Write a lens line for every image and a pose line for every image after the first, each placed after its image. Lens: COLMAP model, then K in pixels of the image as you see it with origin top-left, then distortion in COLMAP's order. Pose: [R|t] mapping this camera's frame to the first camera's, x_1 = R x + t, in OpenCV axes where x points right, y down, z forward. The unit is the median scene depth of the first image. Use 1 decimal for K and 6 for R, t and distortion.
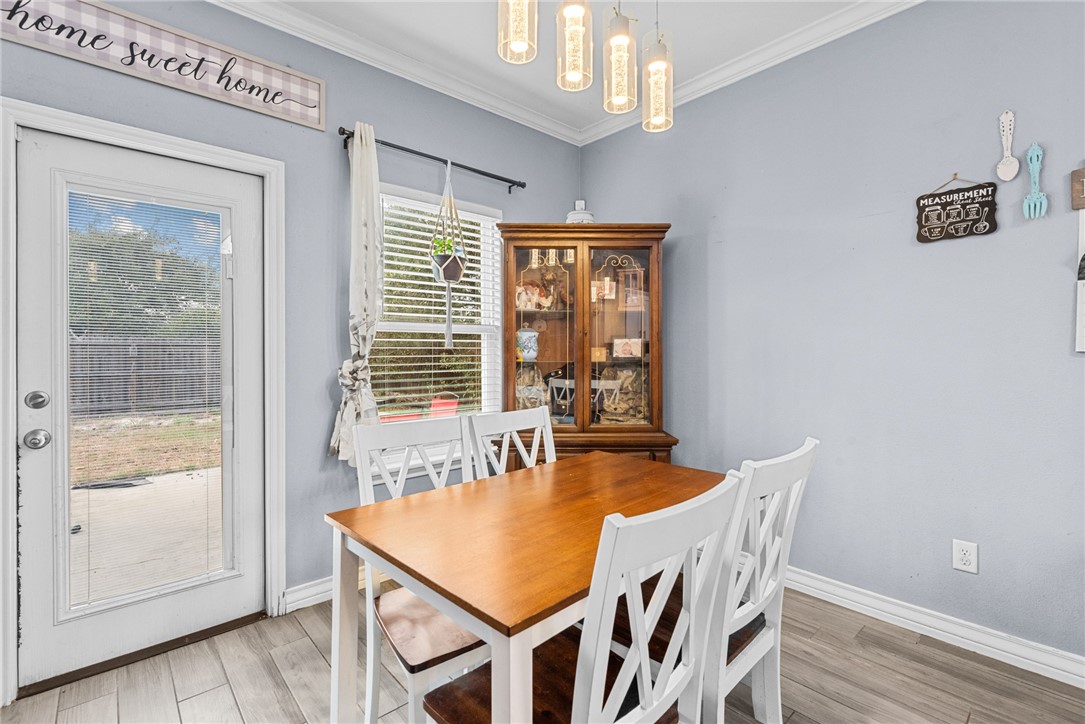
lens RADIAL K [[488.1, 0, 549.4], [0, 488.1, 355.4], [0, 0, 1]] dist [-0.000235, -0.000066]
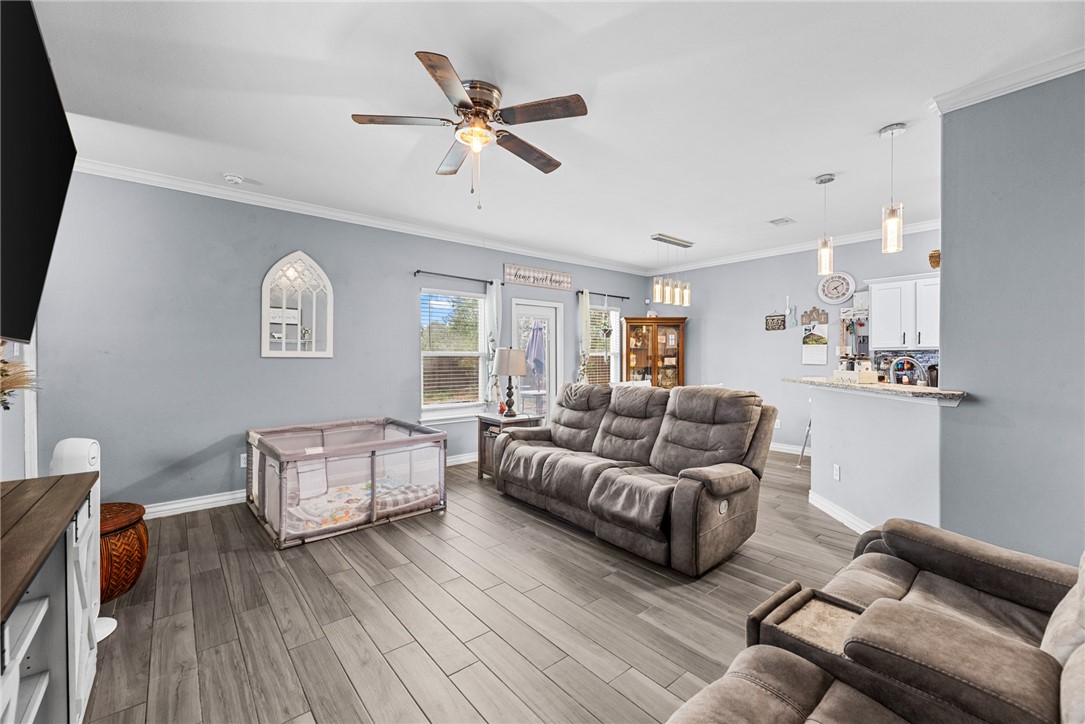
lens RADIAL K [[437.3, 0, 533.6], [0, 437.3, 360.9], [0, 0, 1]] dist [-0.001450, 0.000899]
pose [[0.997813, 0.001246, -0.066090, -0.521256], [-0.001039, 0.999994, 0.003166, -0.029736], [0.066093, -0.003090, 0.997809, -1.751873]]
